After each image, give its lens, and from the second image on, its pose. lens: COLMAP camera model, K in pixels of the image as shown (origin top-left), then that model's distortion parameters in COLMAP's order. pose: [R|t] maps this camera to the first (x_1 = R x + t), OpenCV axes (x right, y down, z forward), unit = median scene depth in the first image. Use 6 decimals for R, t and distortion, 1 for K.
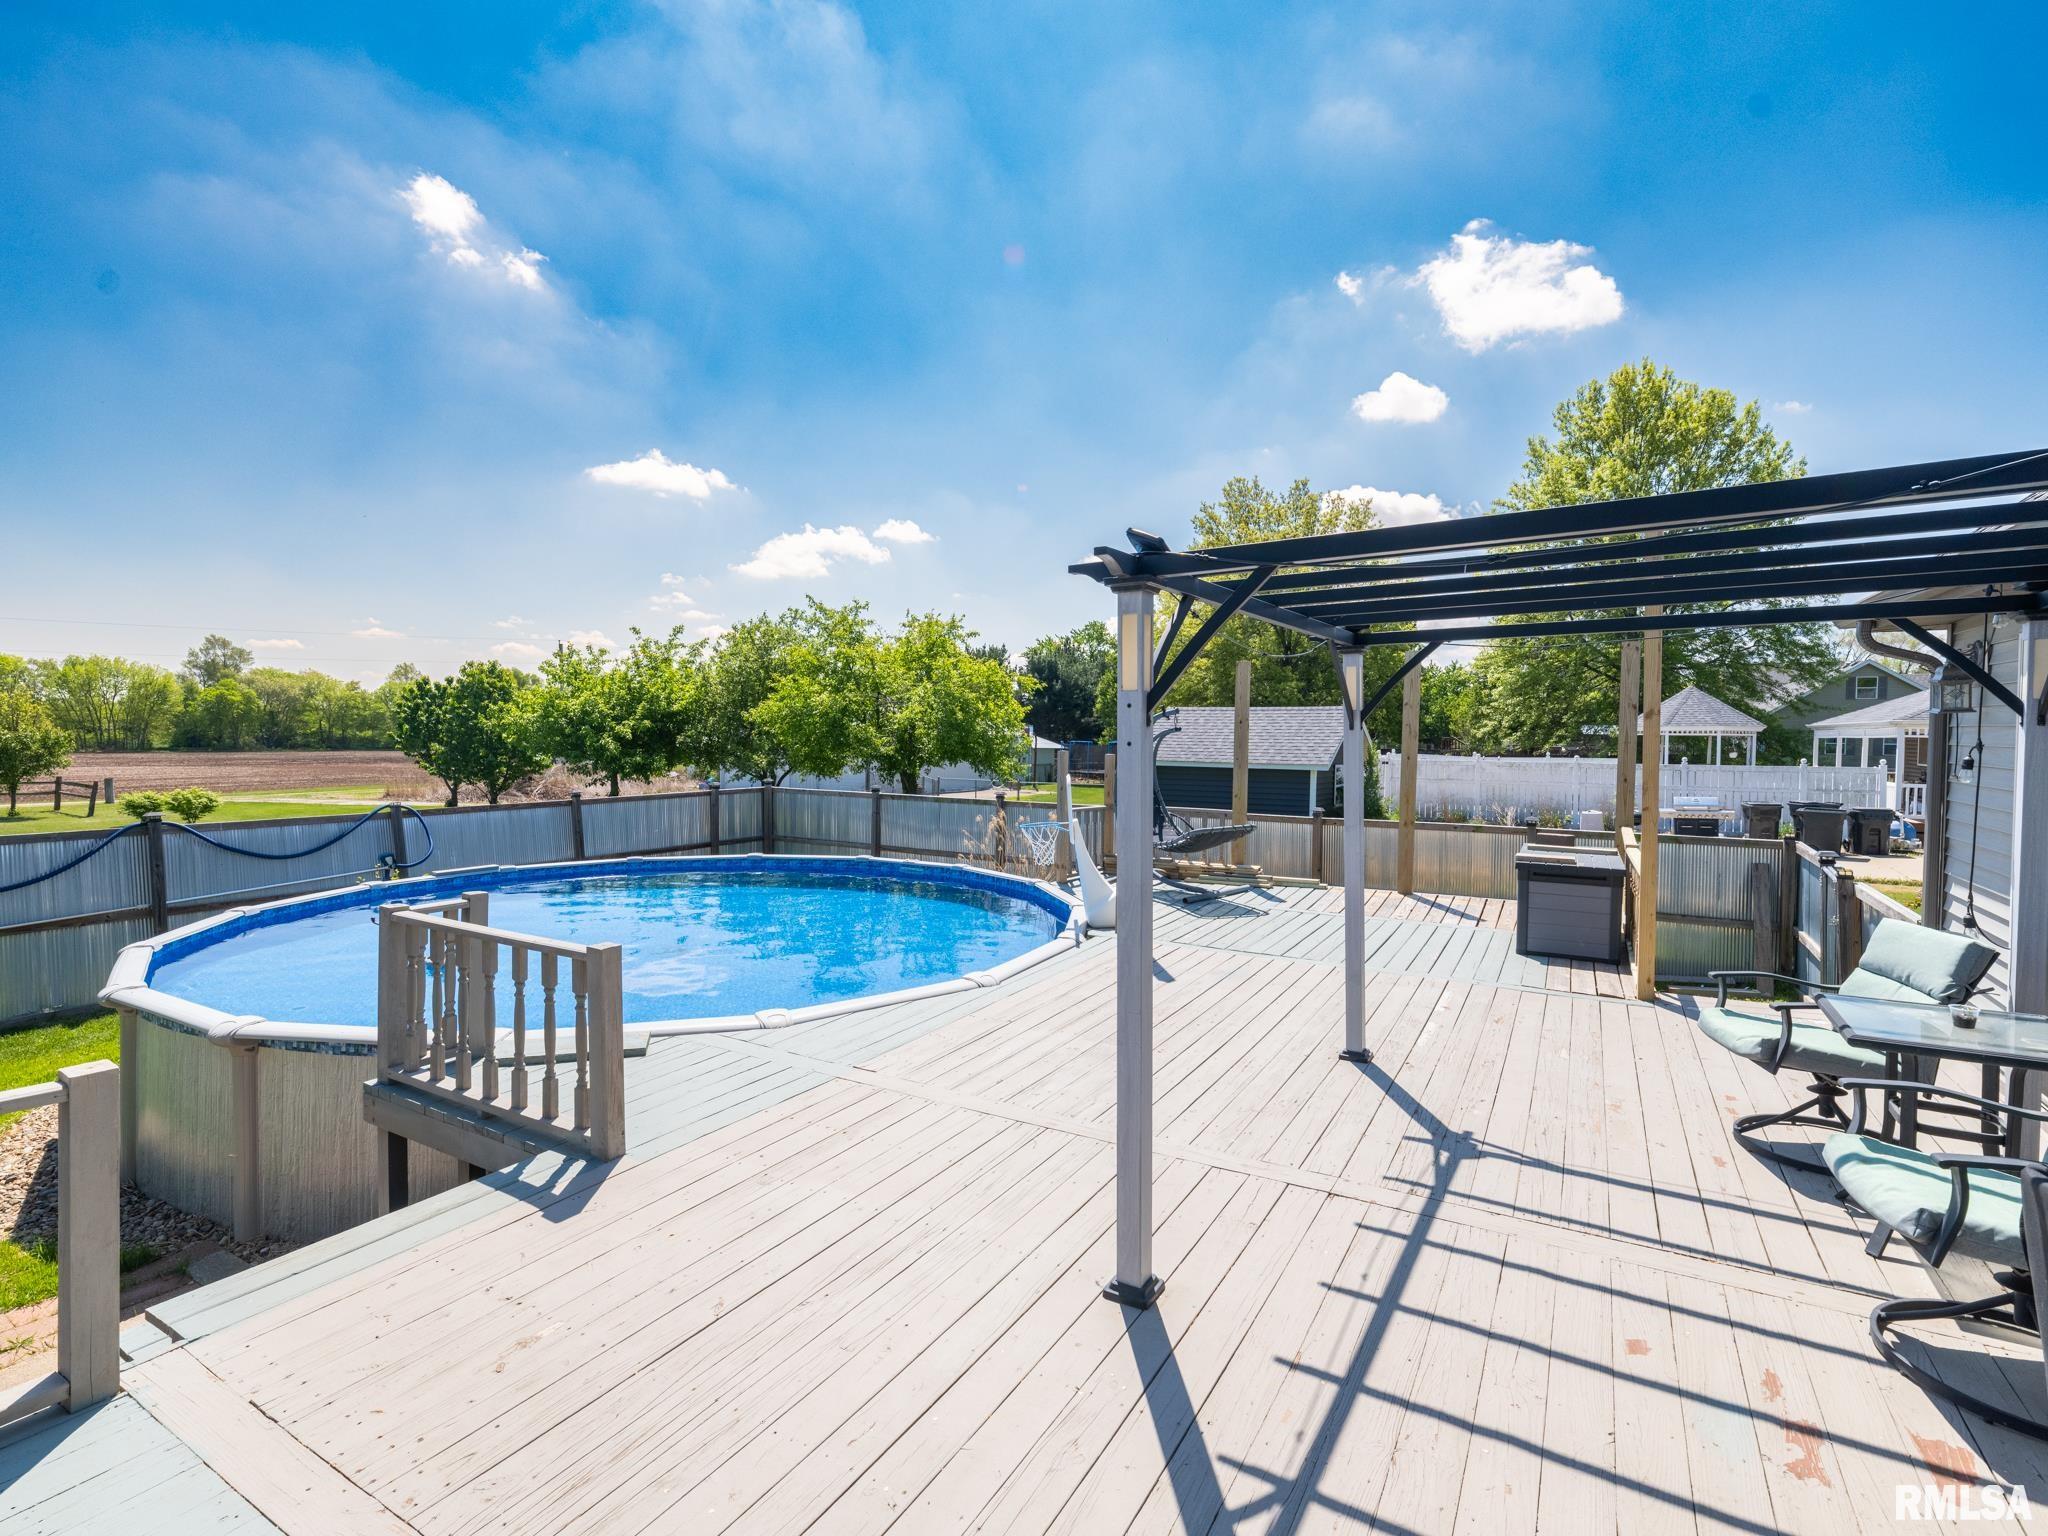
lens RADIAL K [[957.9, 0, 1062.5], [0, 957.9, 751.6], [0, 0, 1]] dist [-0.000679, 0.001685]
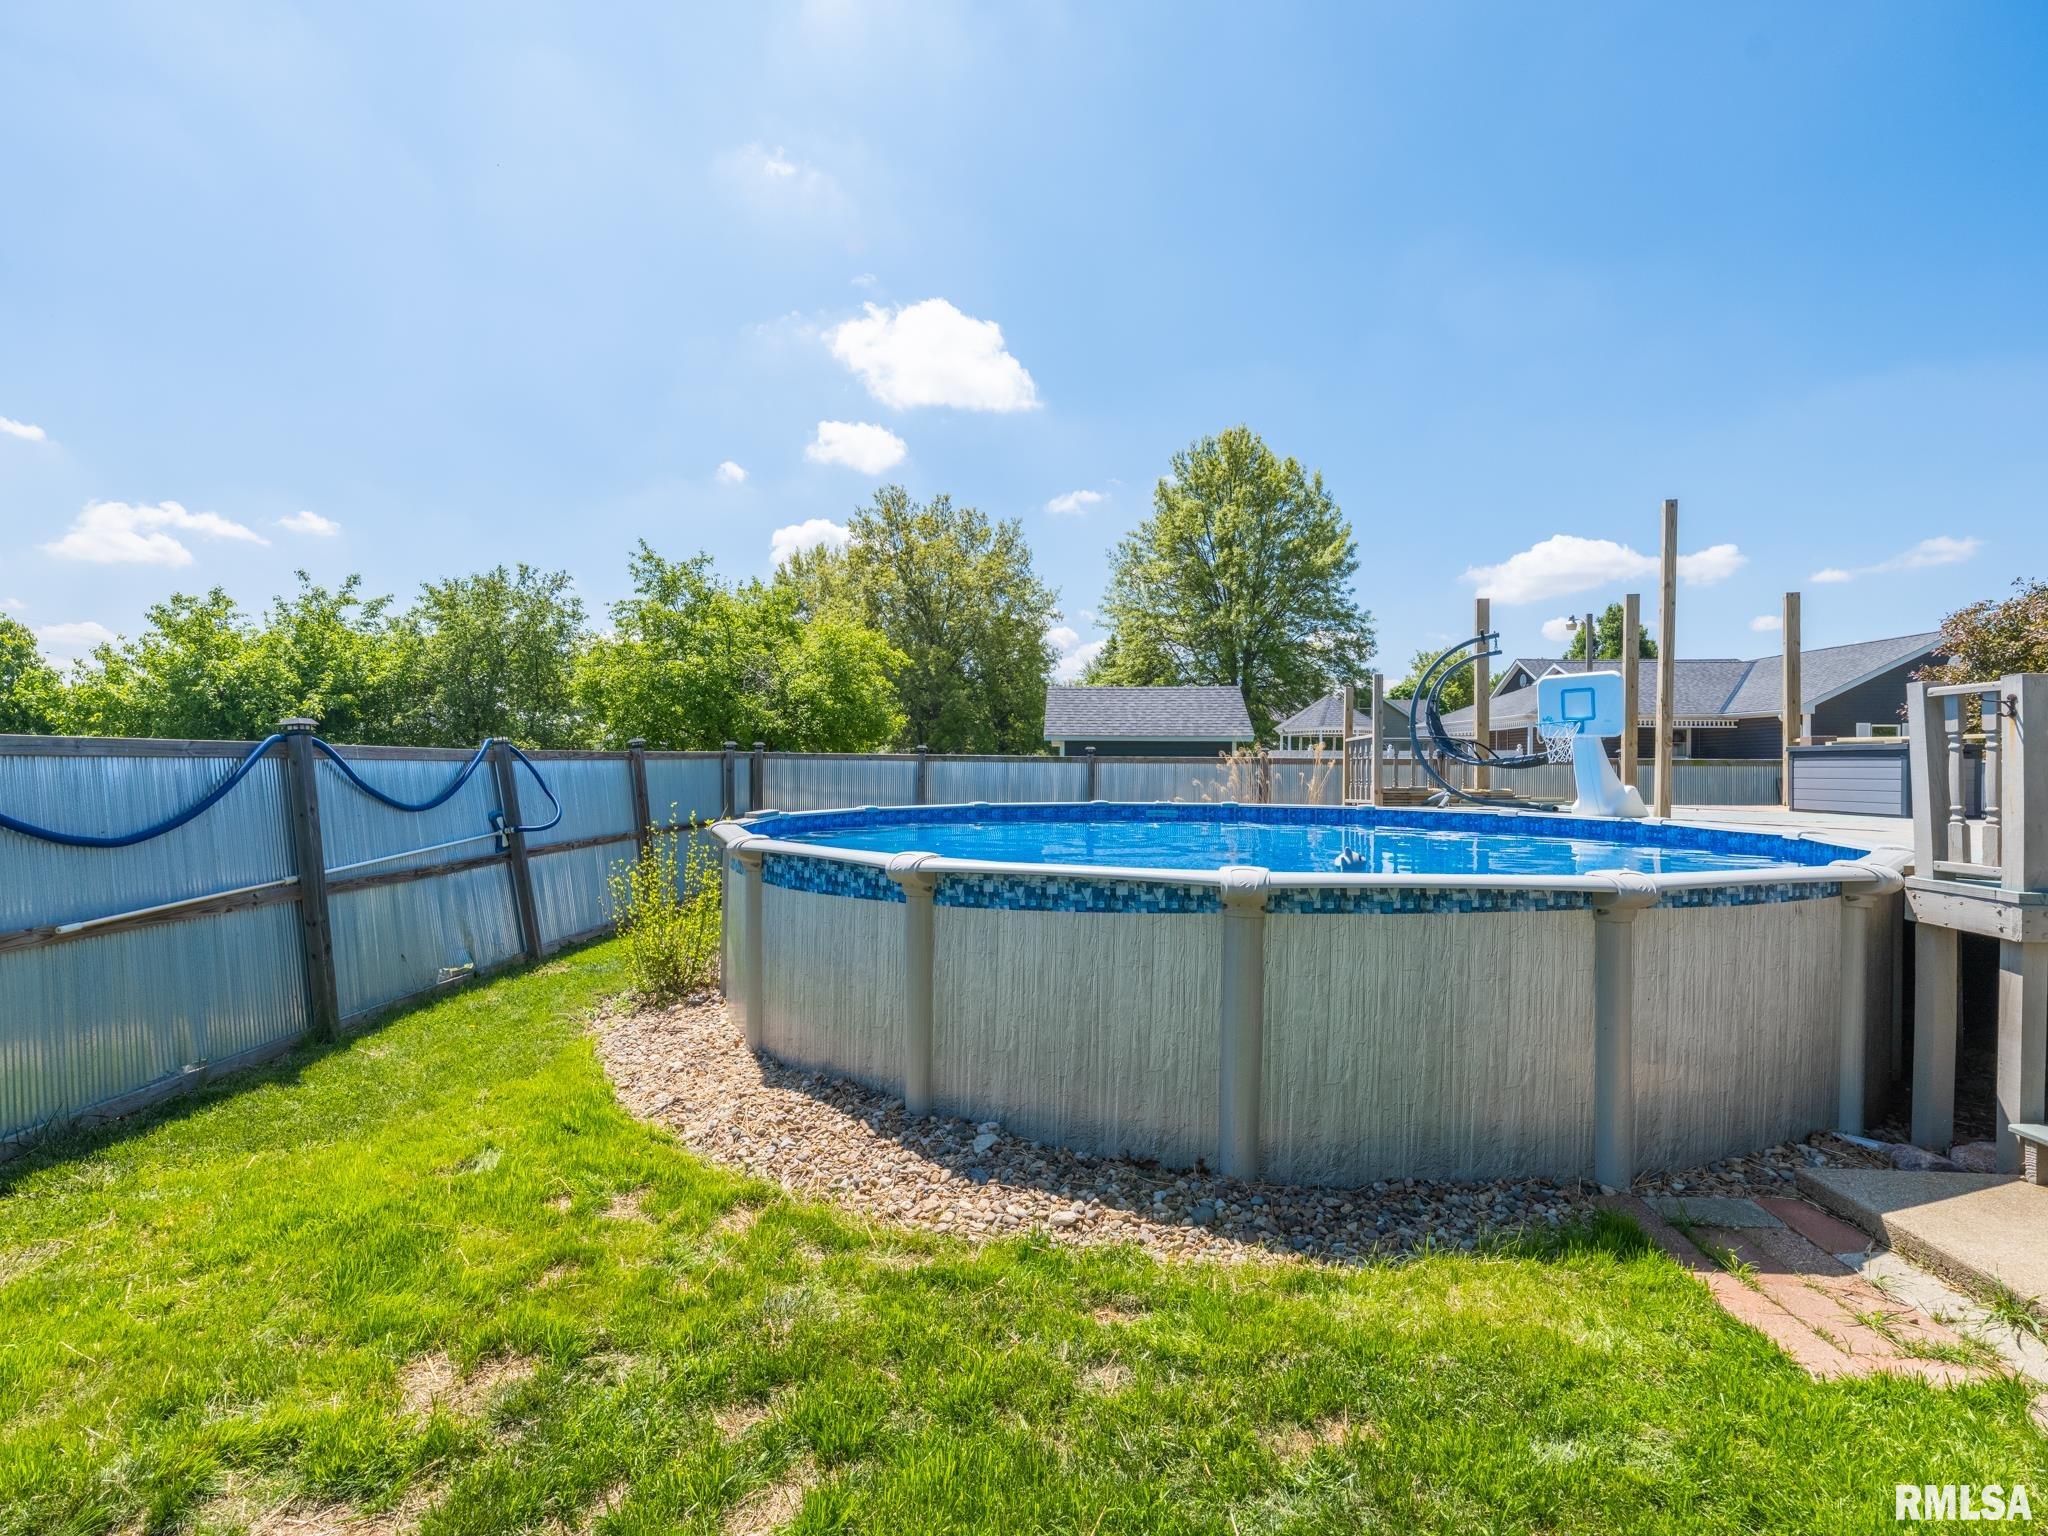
lens RADIAL K [[957.9, 0, 1034.7], [0, 957.9, 782.2], [0, 0, 1]] dist [-0.000679, 0.001685]
pose [[0.897517, -0.016040, 0.440689, -0.286045], [0.014228, 0.999871, 0.007415, 0.037142], [-0.440751, -0.000385, 0.897629, 0.102749]]
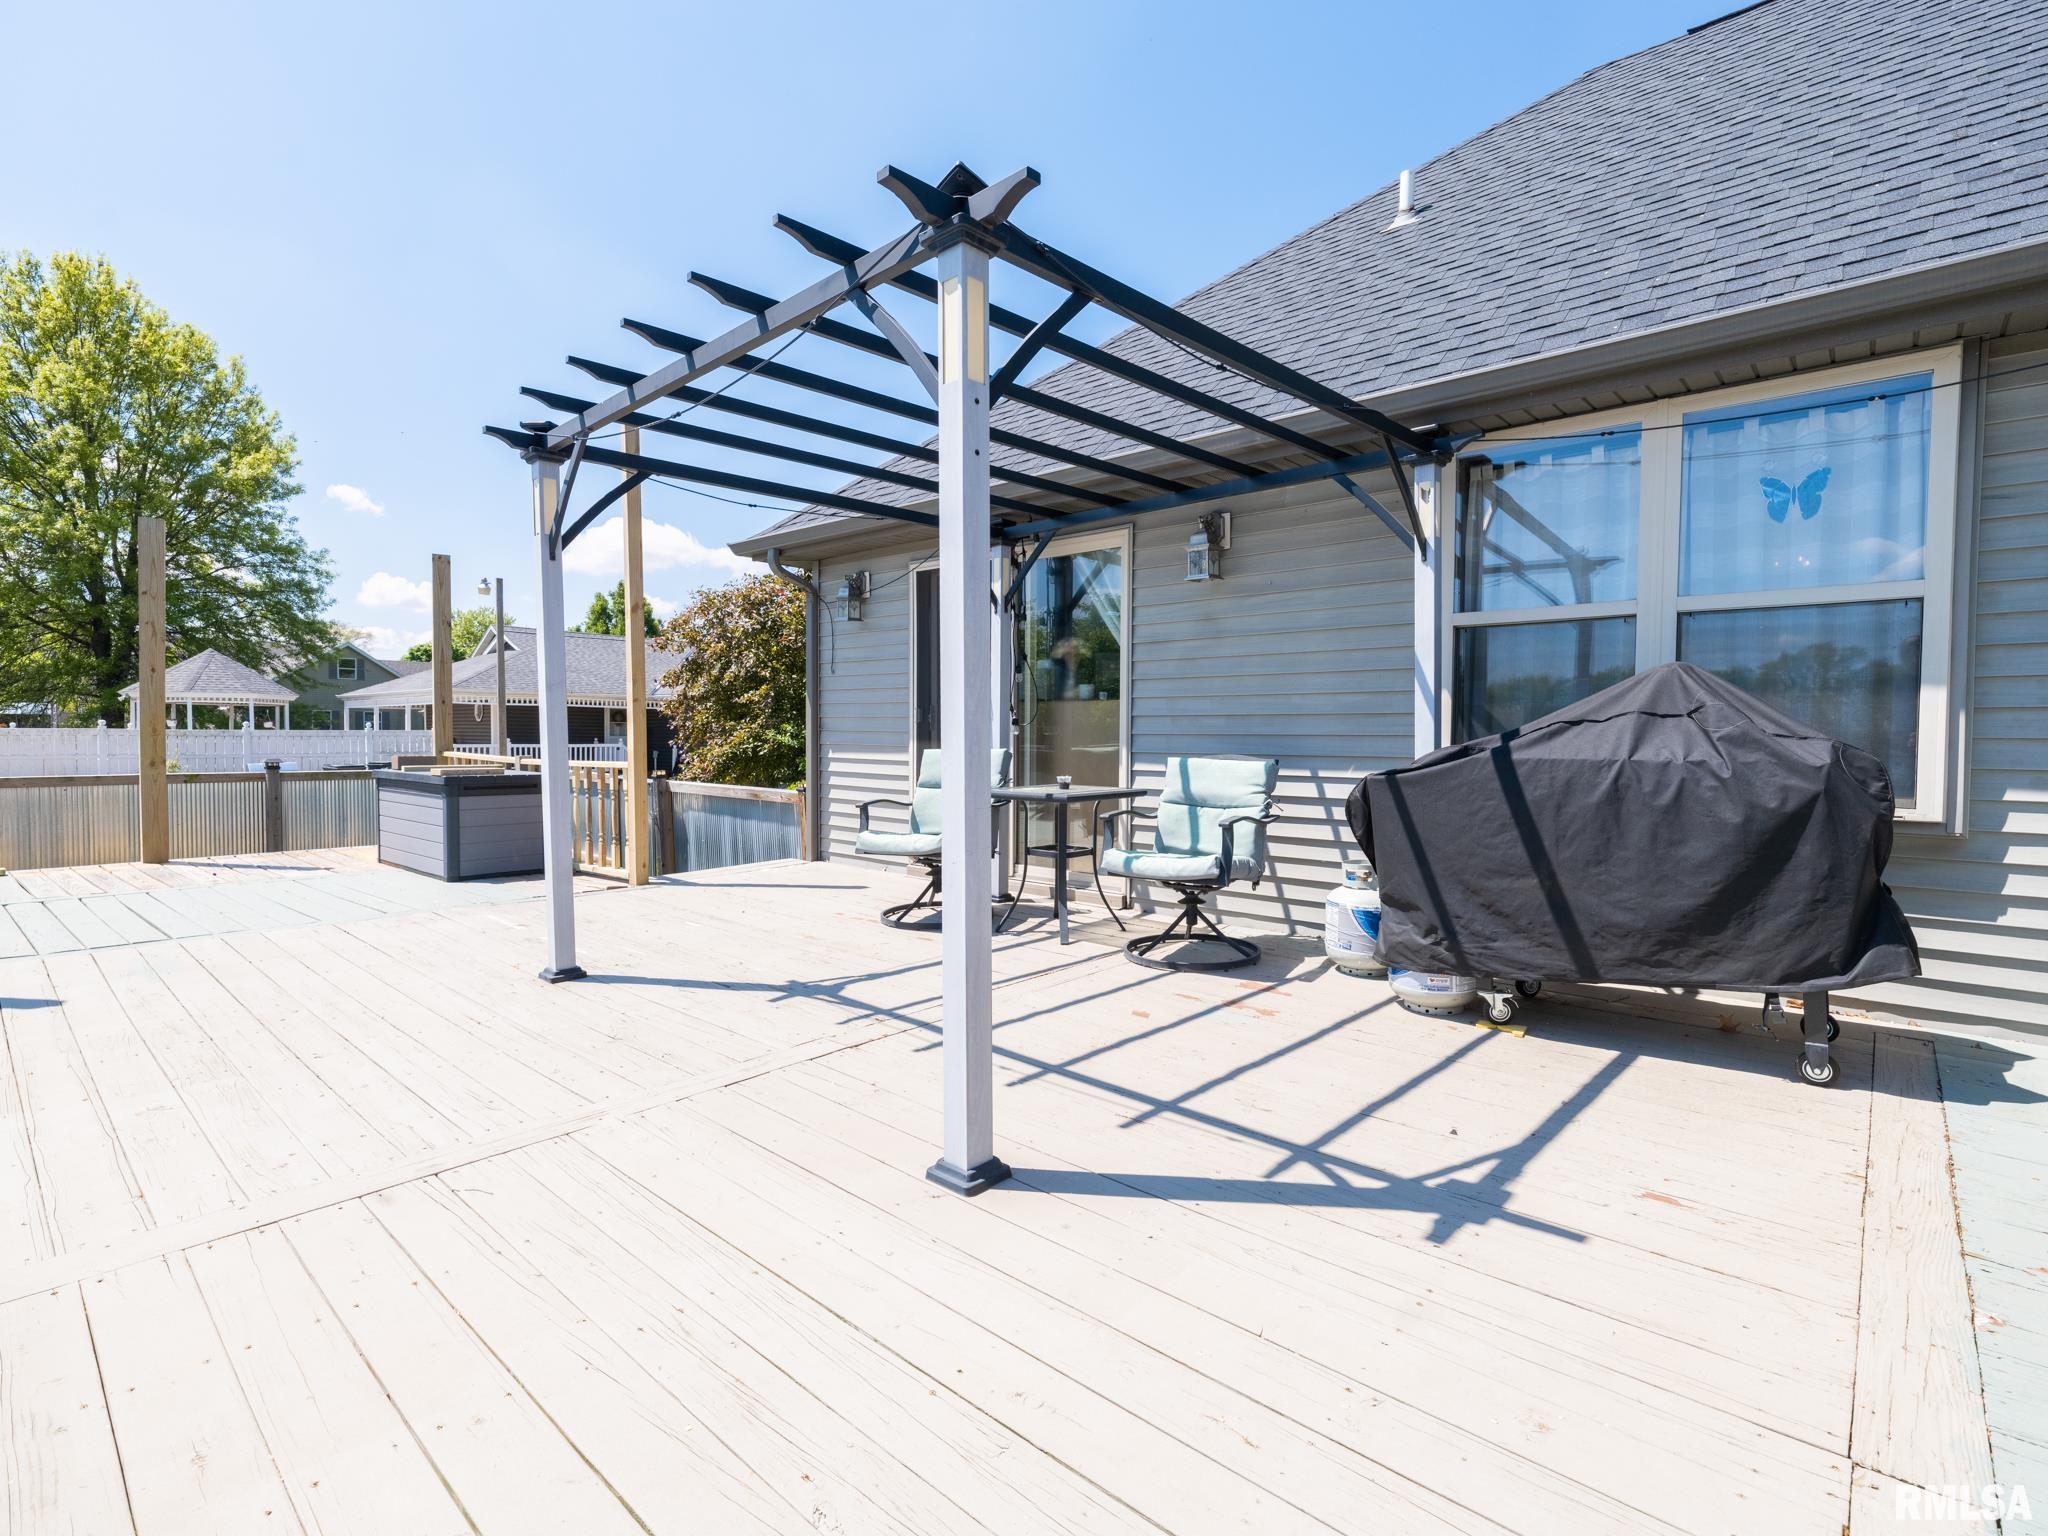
lens RADIAL K [[957.9, 0, 1012.1], [0, 957.9, 763.0], [0, 0, 1]] dist [-0.000679, 0.001685]
pose [[0.227091, -0.035248, 0.973235, -0.070116], [0.010971, 0.999374, 0.033634, 0.022057], [-0.973812, 0.003039, 0.227336, 0.084646]]
